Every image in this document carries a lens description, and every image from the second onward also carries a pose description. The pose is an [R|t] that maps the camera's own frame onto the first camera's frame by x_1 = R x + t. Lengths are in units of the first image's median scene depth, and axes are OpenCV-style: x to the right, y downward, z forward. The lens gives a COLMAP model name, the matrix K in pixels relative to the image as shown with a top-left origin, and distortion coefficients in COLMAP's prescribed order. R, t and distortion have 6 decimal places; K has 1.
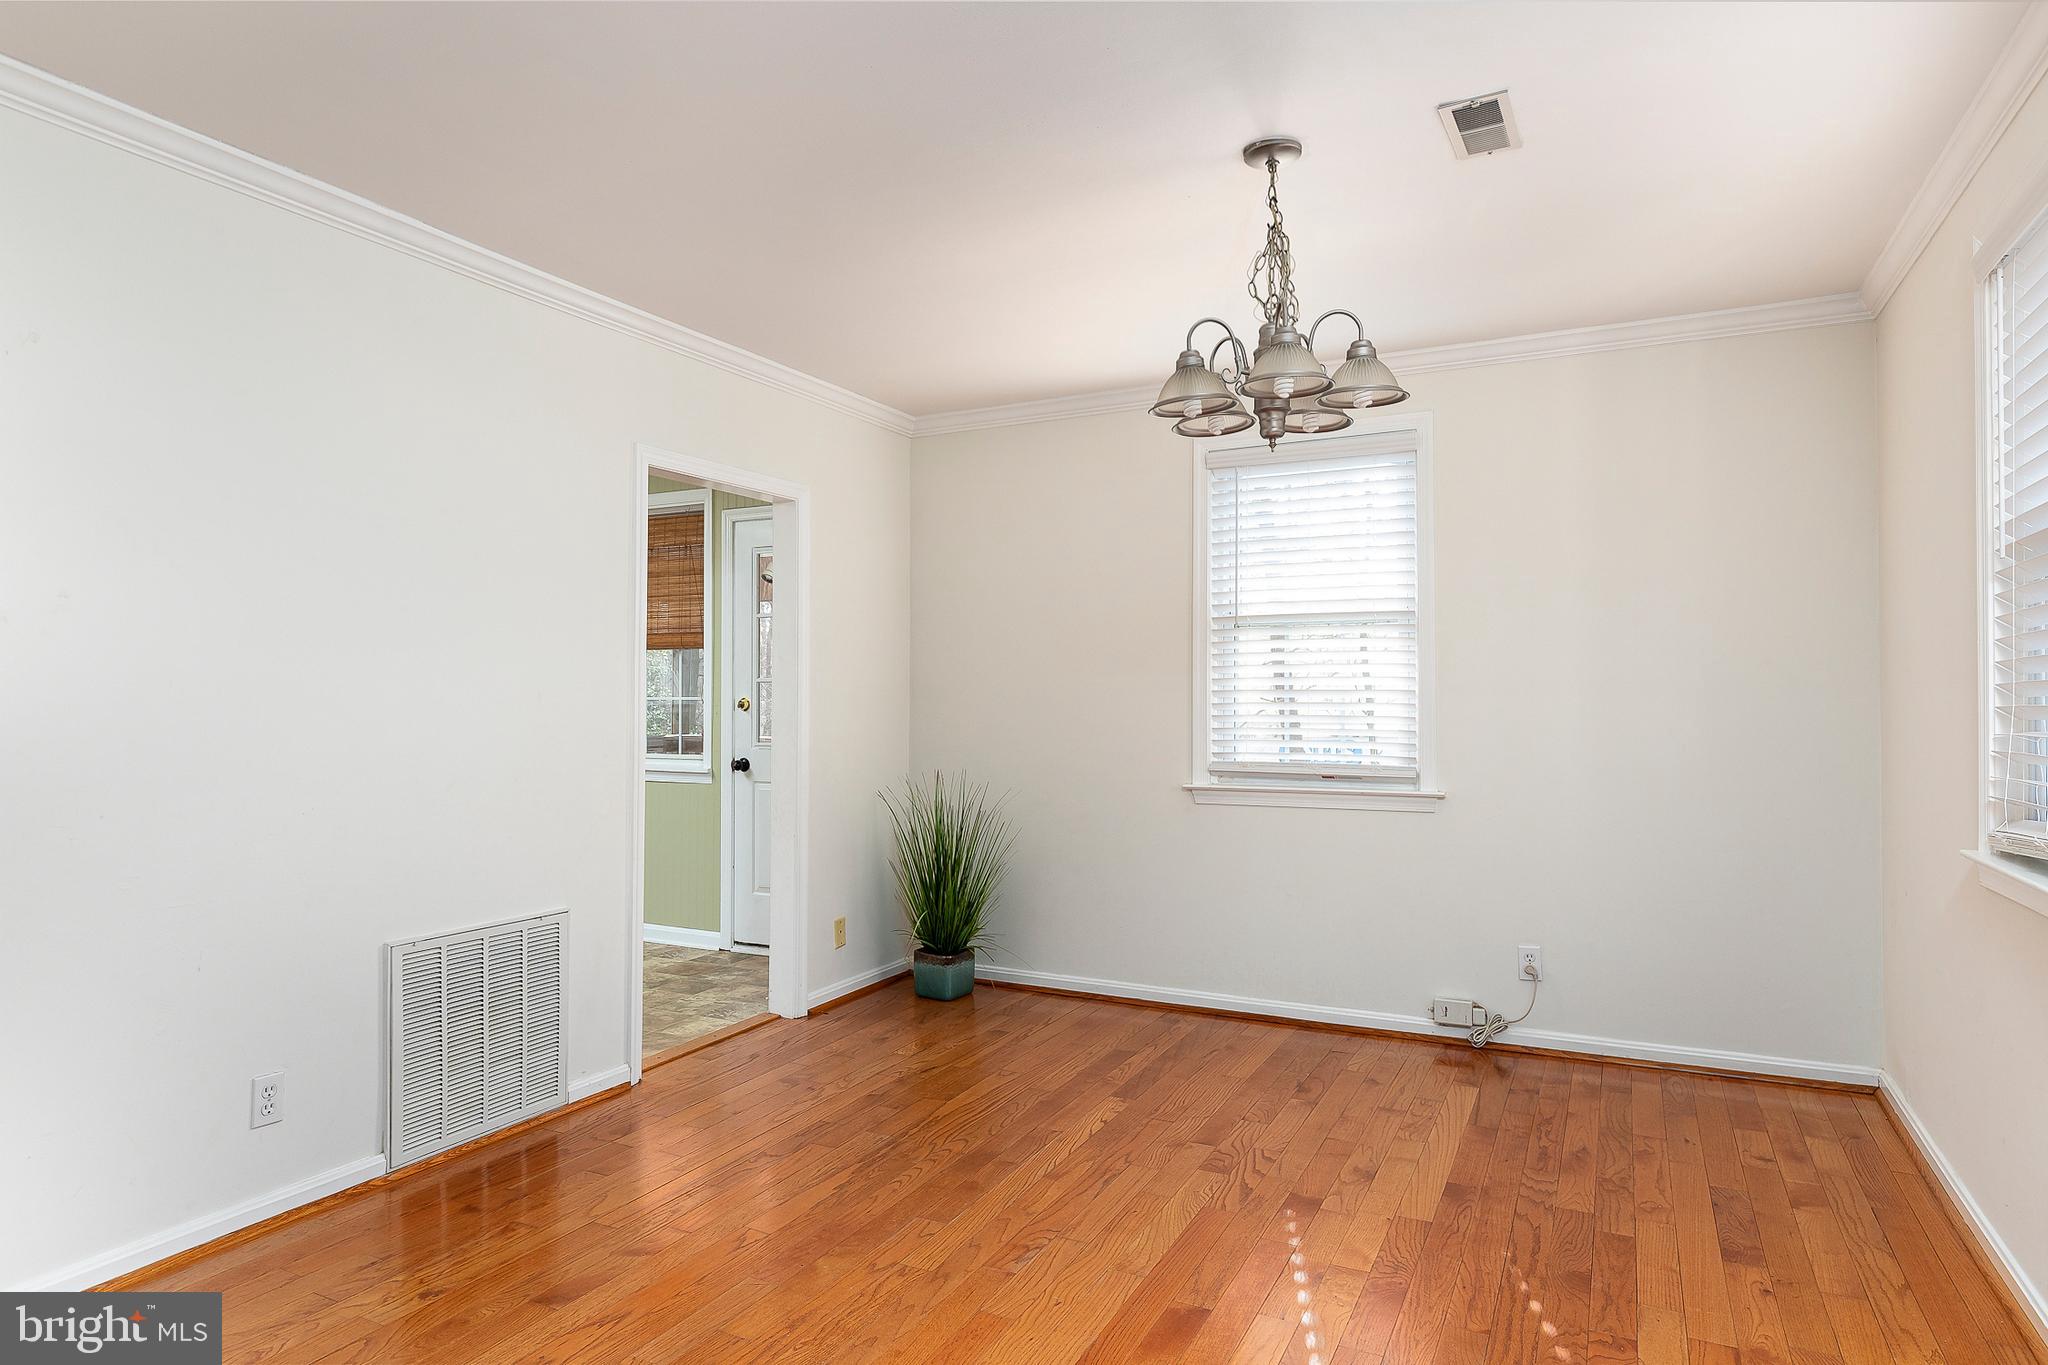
lens RADIAL K [[1166.9, 0, 1031.6], [0, 1166.9, 699.2], [0, 0, 1]] dist [0.004077, -0.000482]
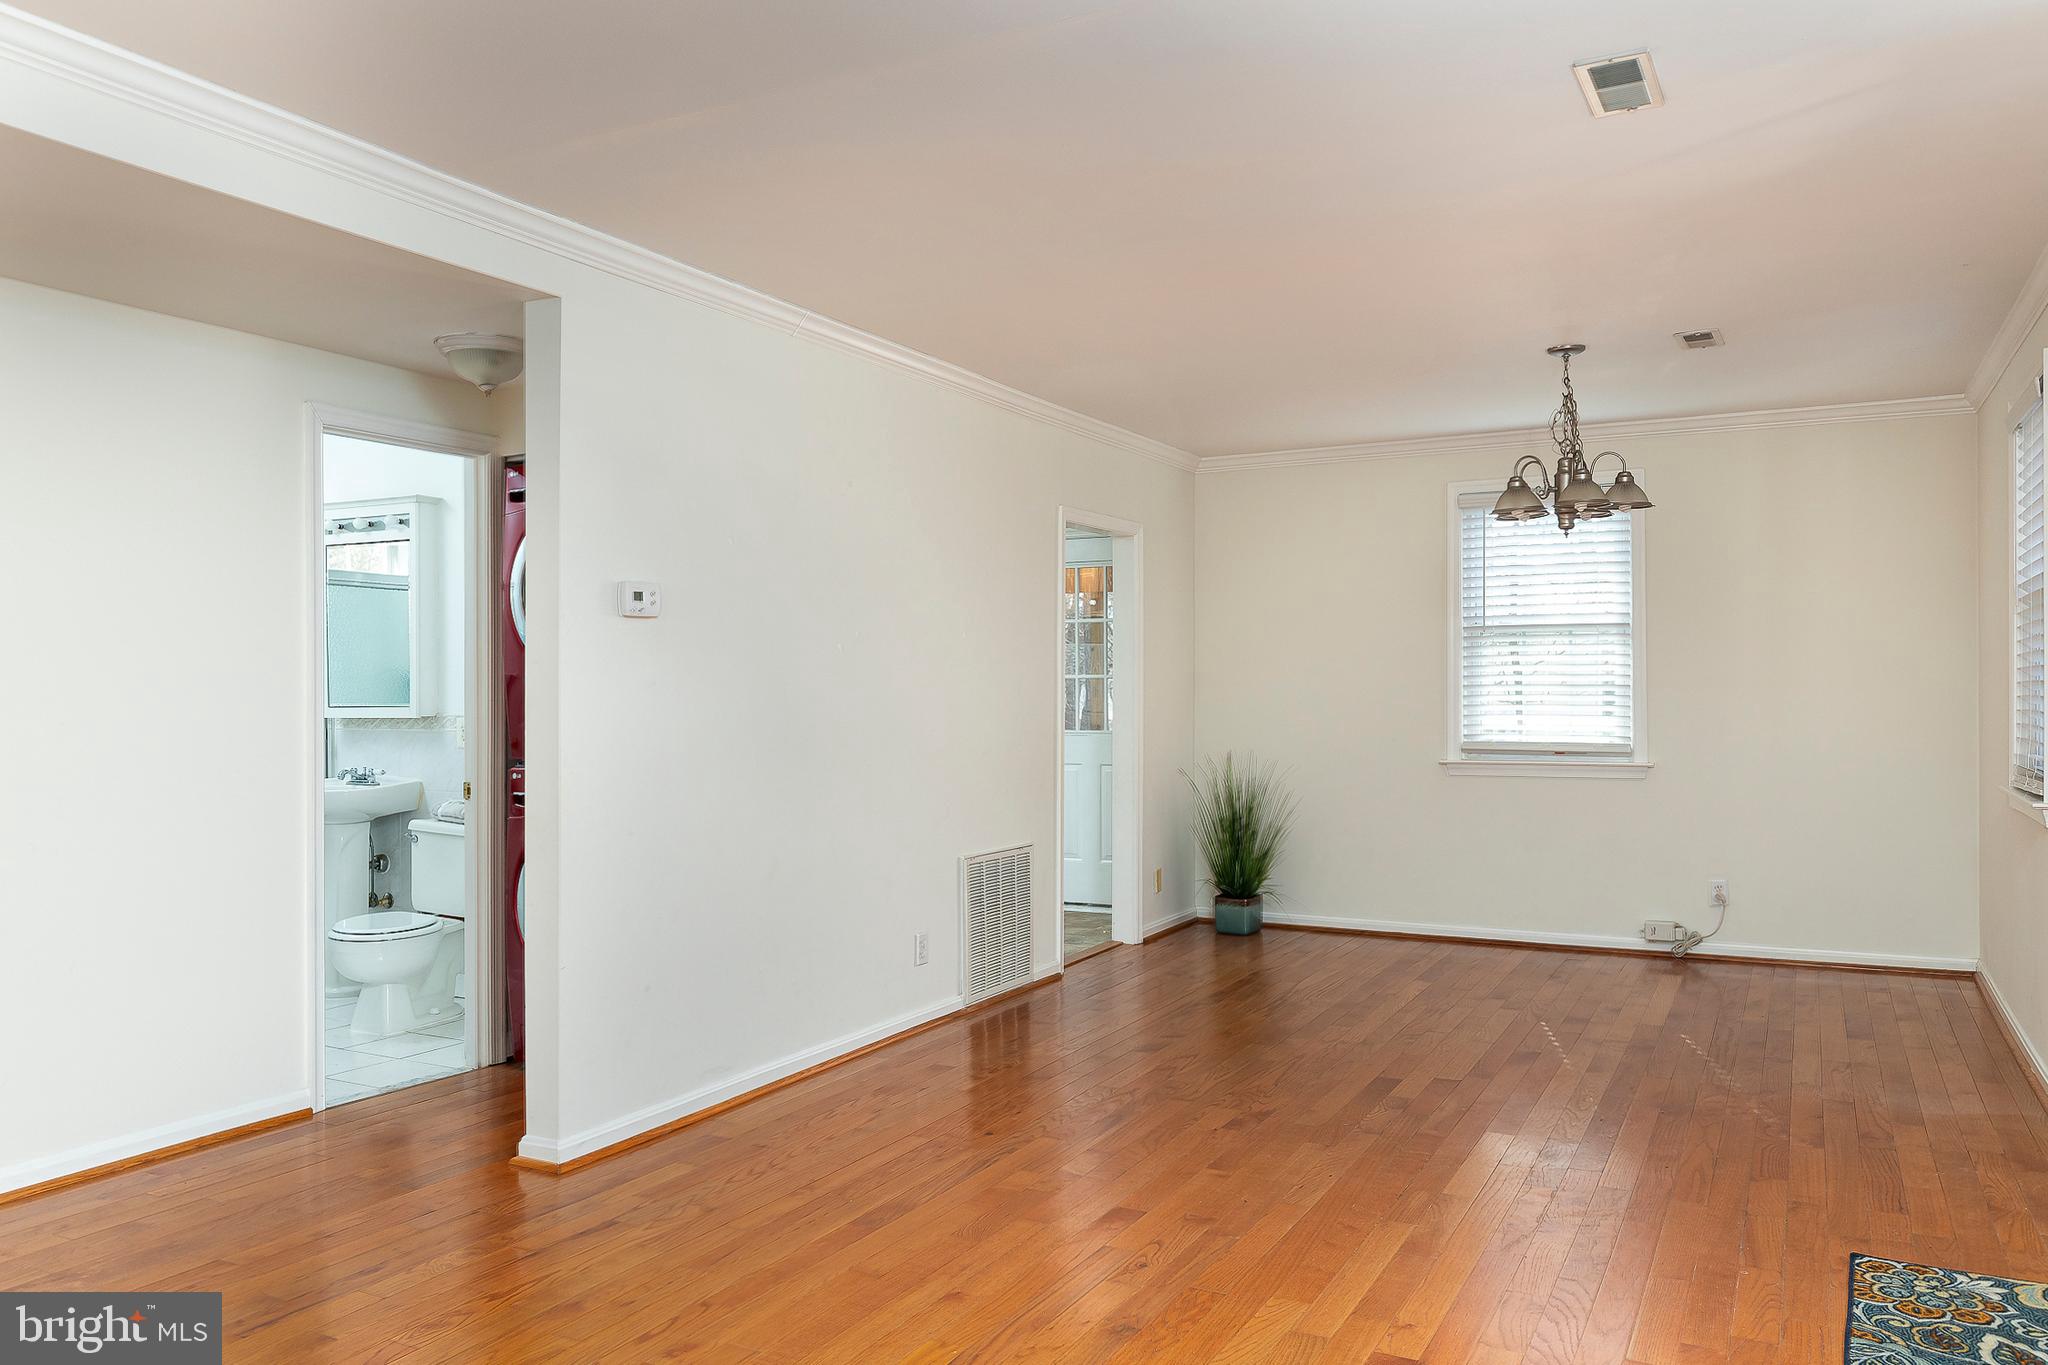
lens RADIAL K [[1489.4, 0, 1028.0], [0, 1489.4, 704.7], [0, 0, 1]] dist [-0.005504, 0.002492]
pose [[0.999916, -0.002957, -0.012635, -0.323761], [0.003066, 0.999958, 0.008626, -0.001735], [0.012609, -0.008664, 0.999883, -0.670705]]
